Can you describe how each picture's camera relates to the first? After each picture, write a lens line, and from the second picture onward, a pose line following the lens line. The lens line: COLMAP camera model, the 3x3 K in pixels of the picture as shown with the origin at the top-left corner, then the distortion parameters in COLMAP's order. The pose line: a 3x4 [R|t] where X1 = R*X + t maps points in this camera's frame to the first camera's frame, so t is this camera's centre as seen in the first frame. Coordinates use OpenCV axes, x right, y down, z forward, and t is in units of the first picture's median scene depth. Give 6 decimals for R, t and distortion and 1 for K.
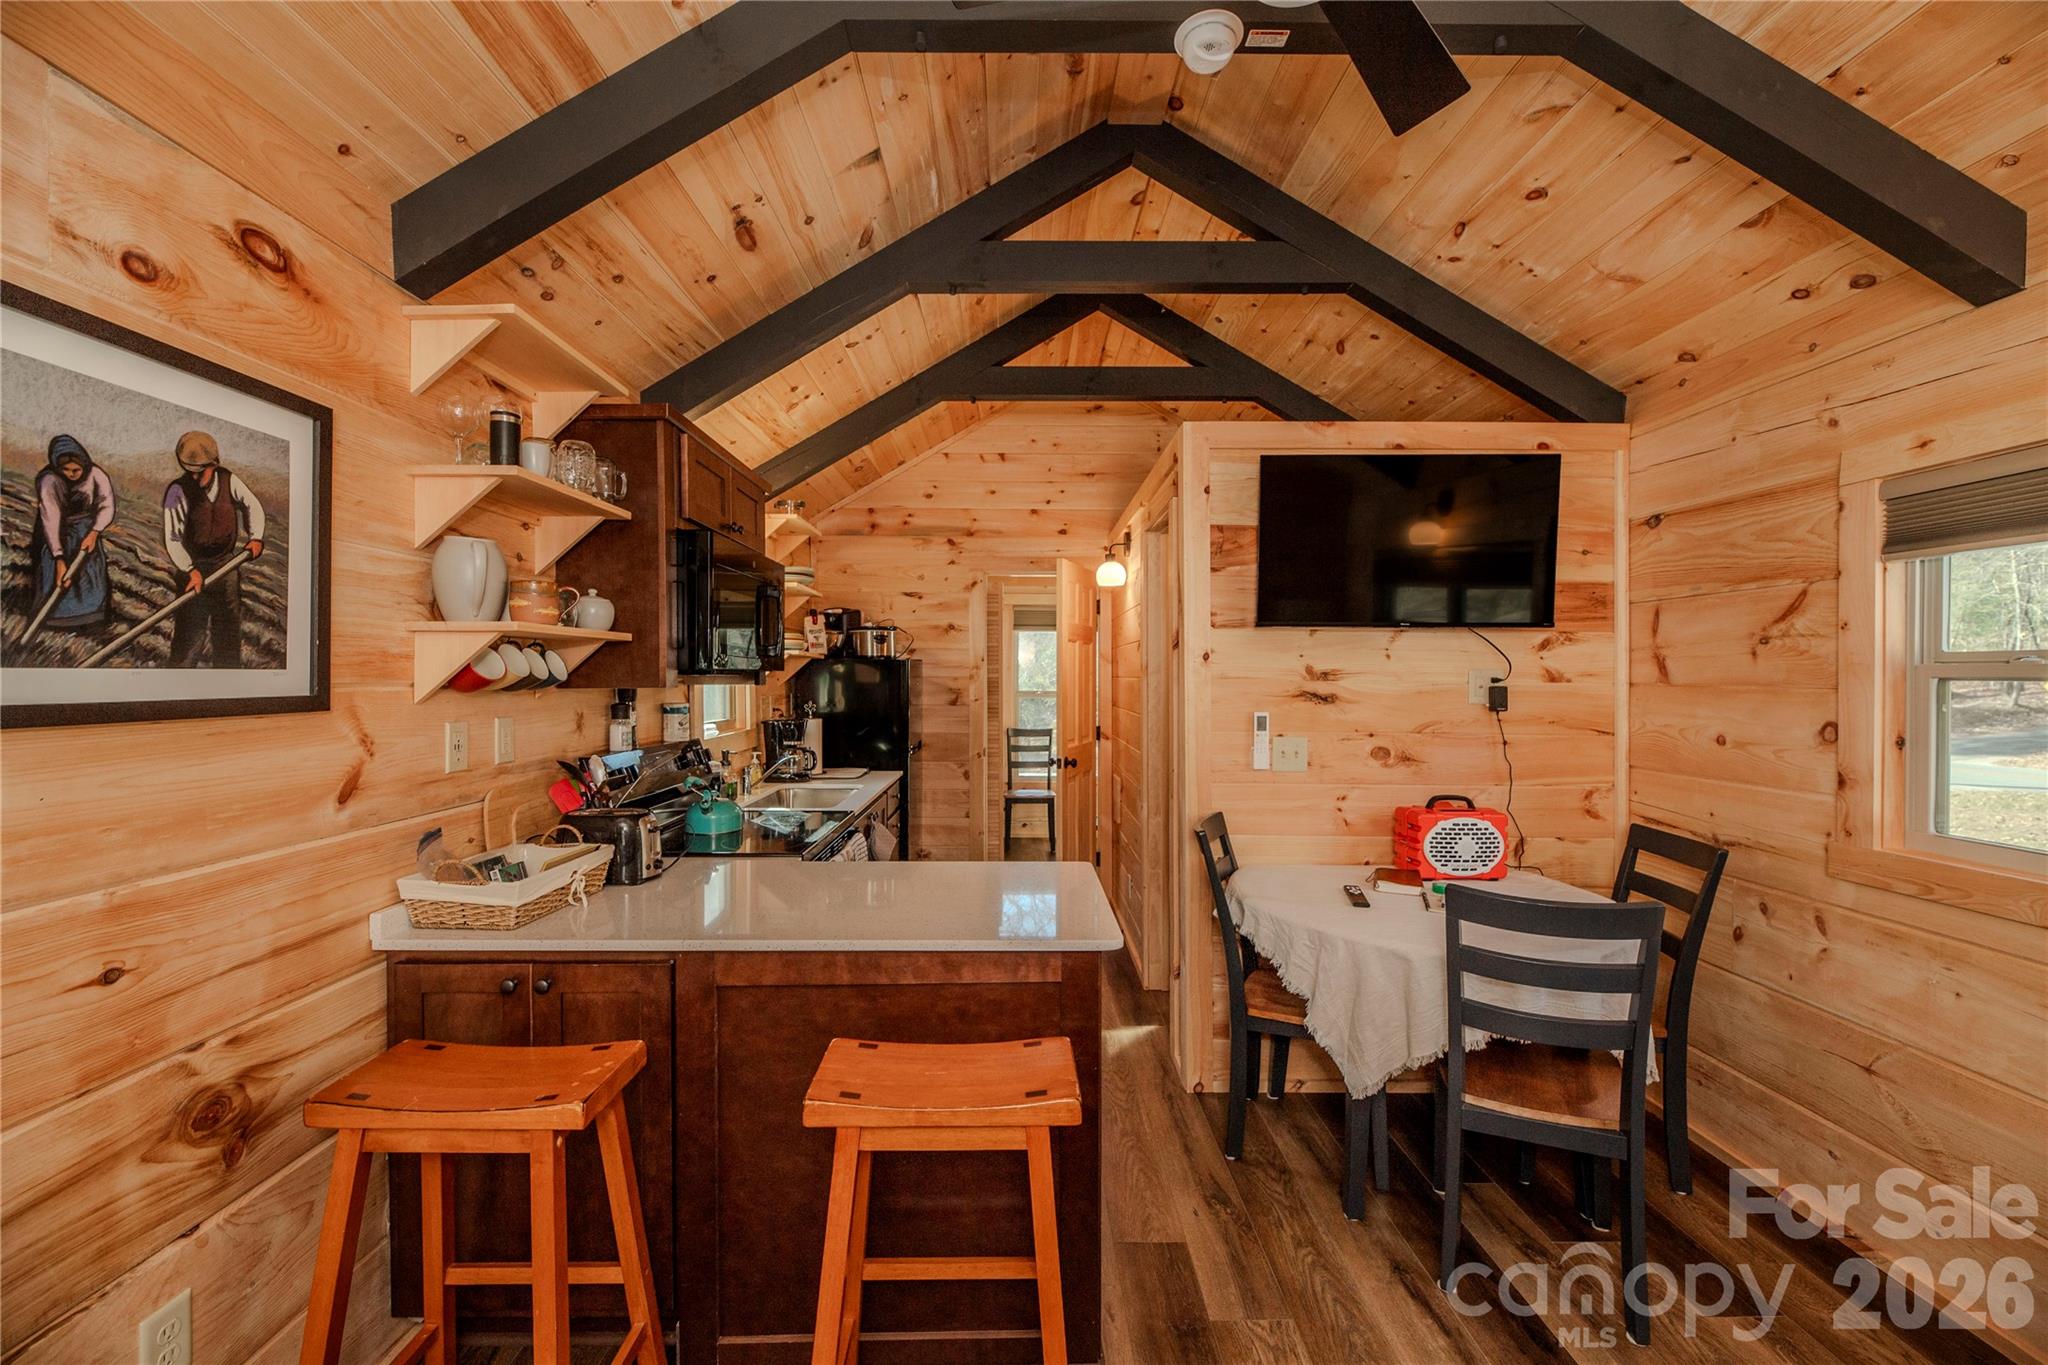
lens RADIAL K [[833.3, 0, 1021.5], [0, 833.3, 681.1], [0, 0, 1]] dist [-0.002595, -0.002153]
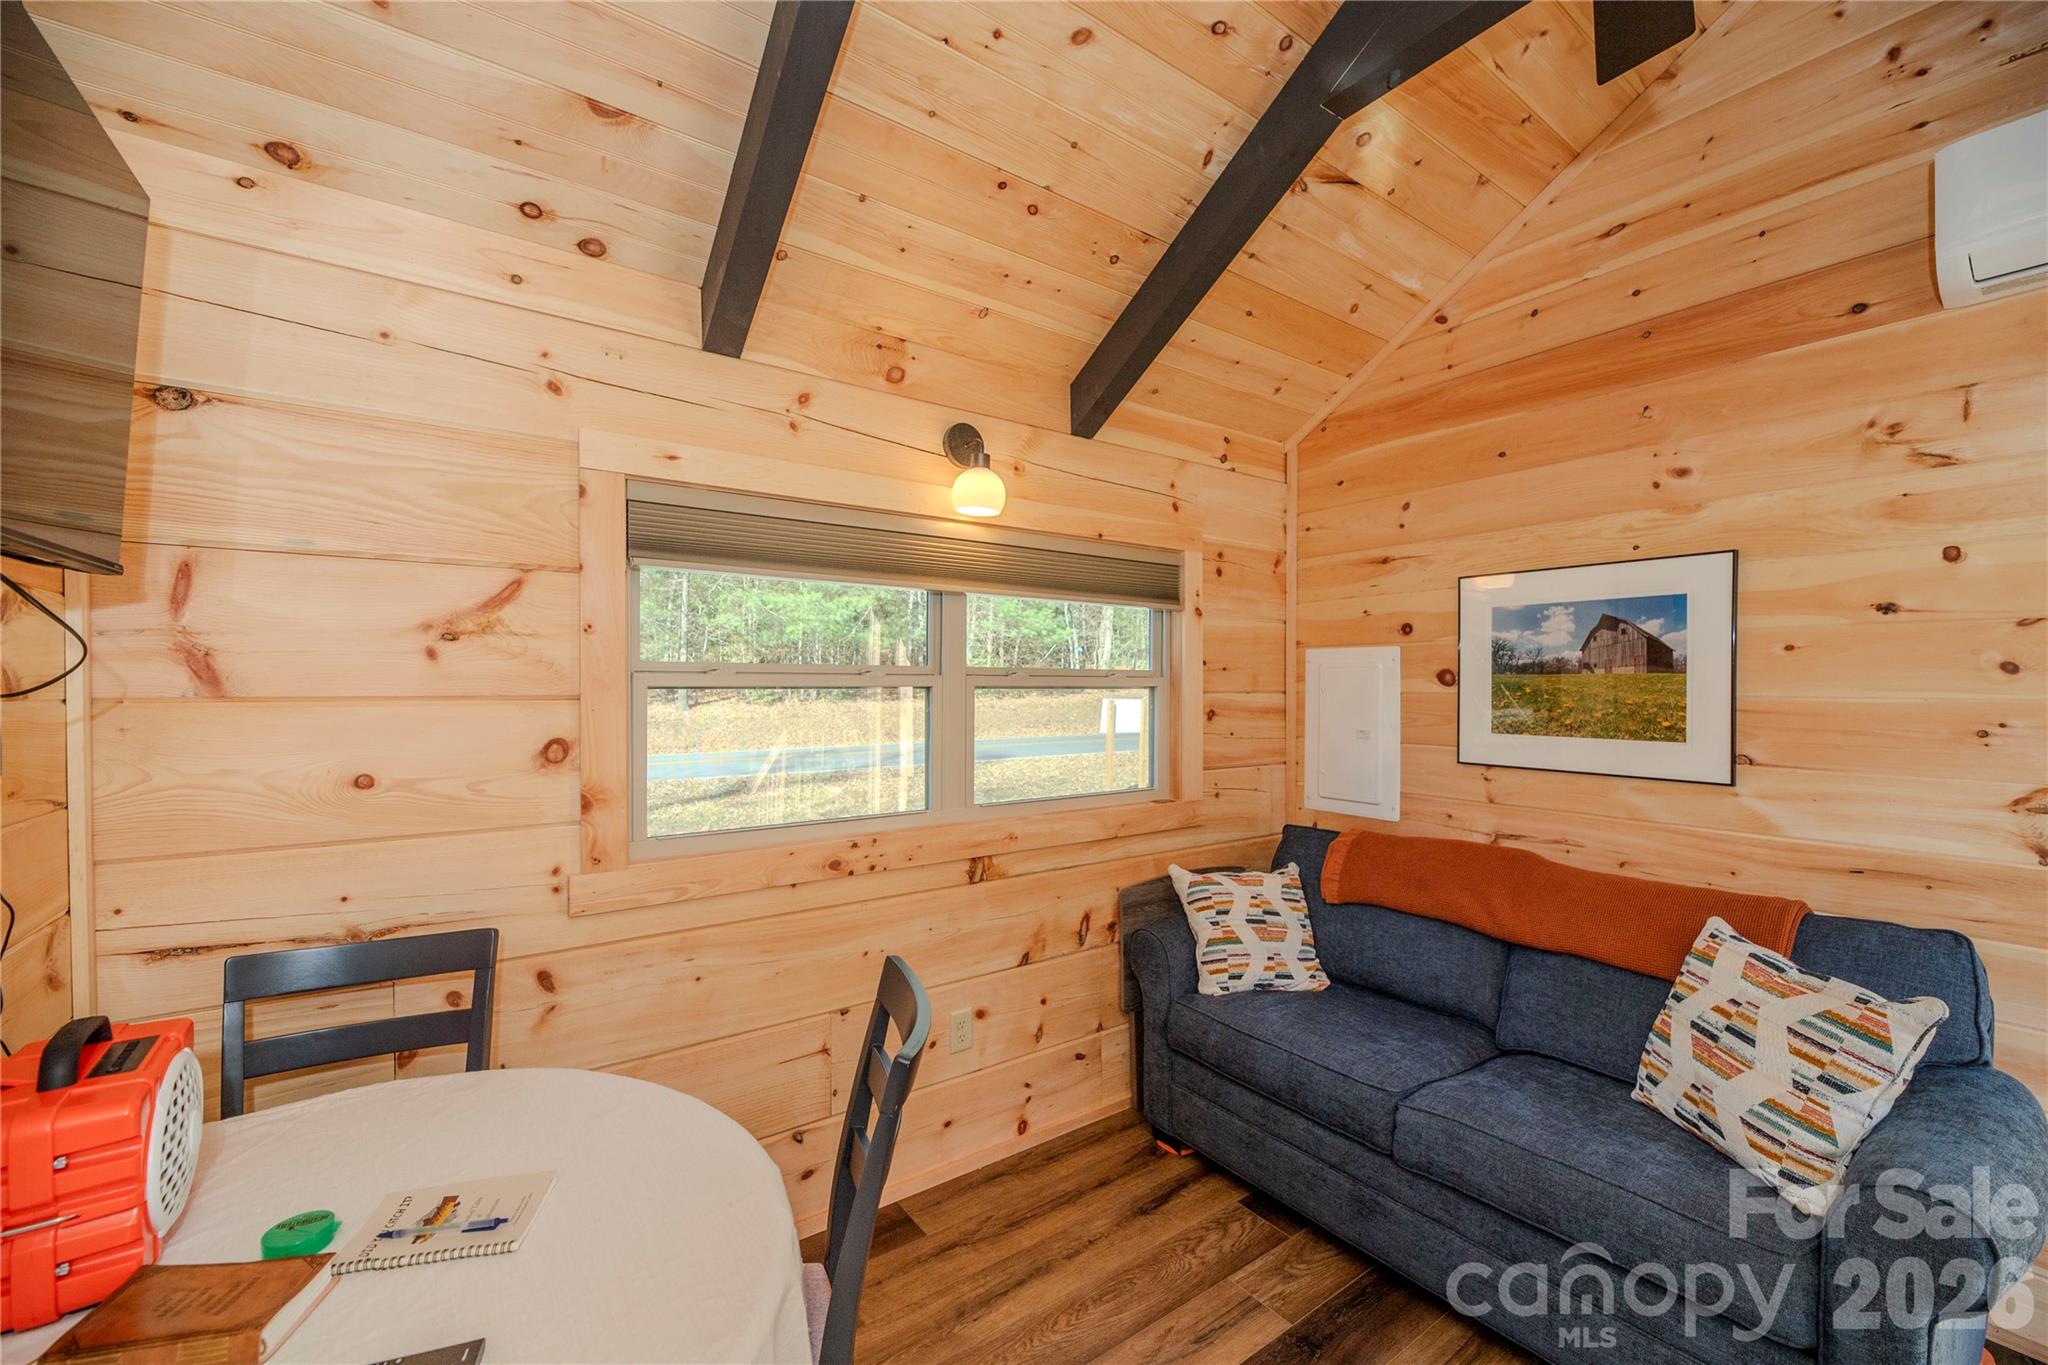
lens RADIAL K [[833.3, 0, 1026.9], [0, 833.3, 686.8], [0, 0, 1]] dist [-0.002595, -0.002153]
pose [[-0.580303, -0.004395, 0.814389, -0.000244], [0.005372, 0.999943, 0.009224, -0.008578], [-0.814383, 0.009727, -0.580247, 1.073194]]
